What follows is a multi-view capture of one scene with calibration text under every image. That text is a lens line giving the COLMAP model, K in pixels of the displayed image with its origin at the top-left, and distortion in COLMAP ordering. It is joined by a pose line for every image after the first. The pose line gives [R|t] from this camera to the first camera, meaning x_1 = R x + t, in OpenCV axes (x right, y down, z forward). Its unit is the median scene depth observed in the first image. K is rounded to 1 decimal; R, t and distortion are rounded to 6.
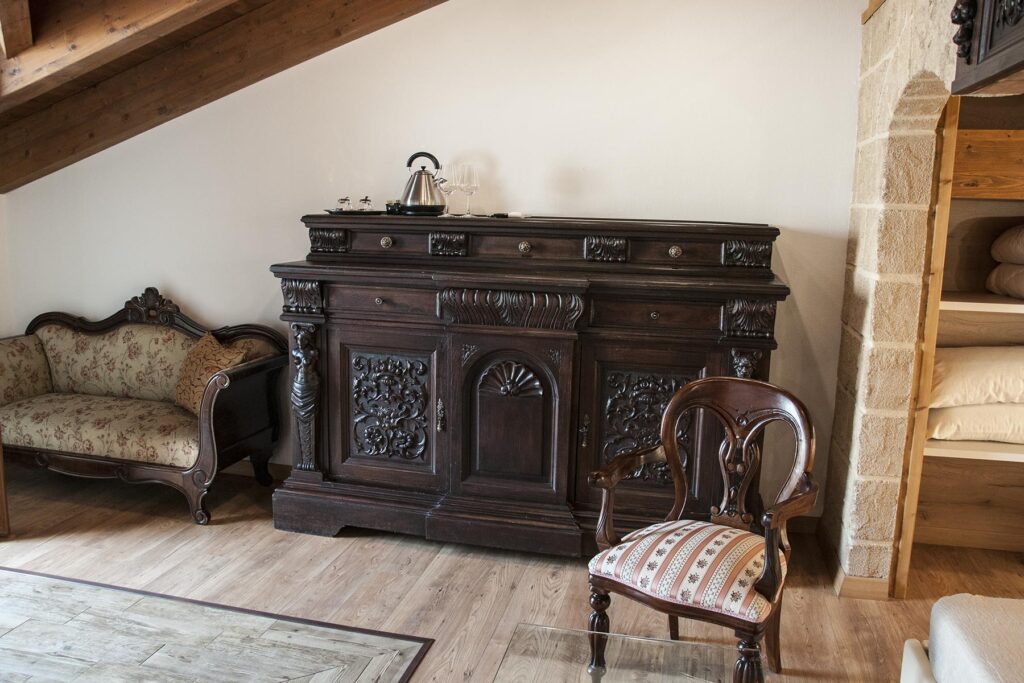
lens RADIAL K [[795.1, 0, 512.0], [0, 795.1, 341.5], [0, 0, 1]] dist [-0.052764, 0.004342]
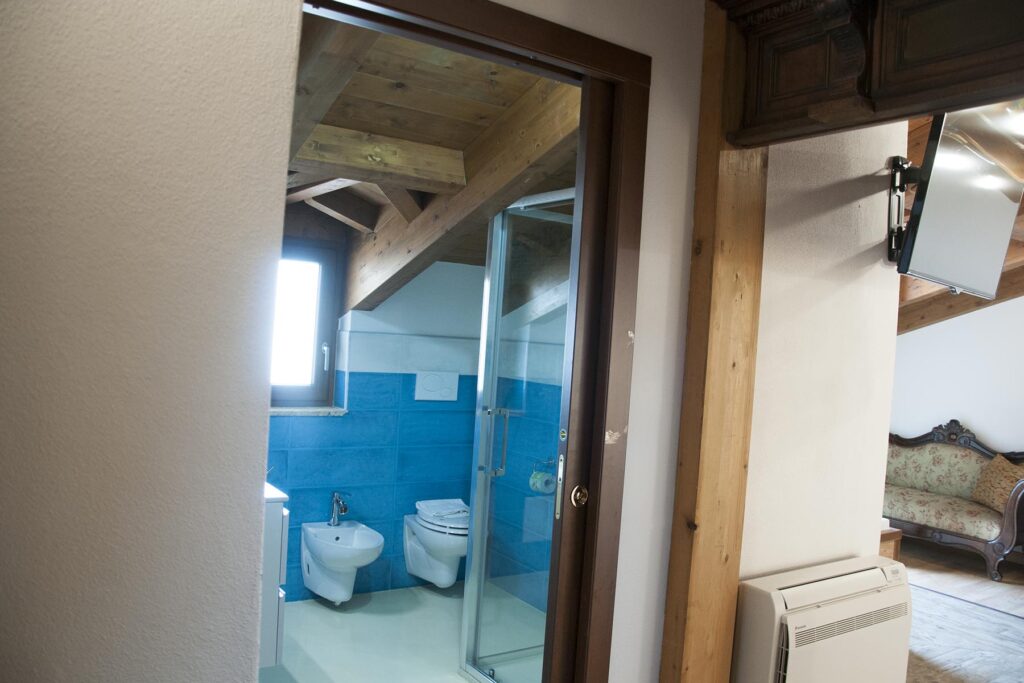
lens RADIAL K [[795.1, 0, 512.0], [0, 795.1, 341.5], [0, 0, 1]] dist [-0.052764, 0.004342]
pose [[0.735783, 0.036219, -0.676248, -0.083457], [-0.162094, 0.978962, -0.123933, 0.106173], [0.657532, 0.200803, 0.726175, -0.651953]]
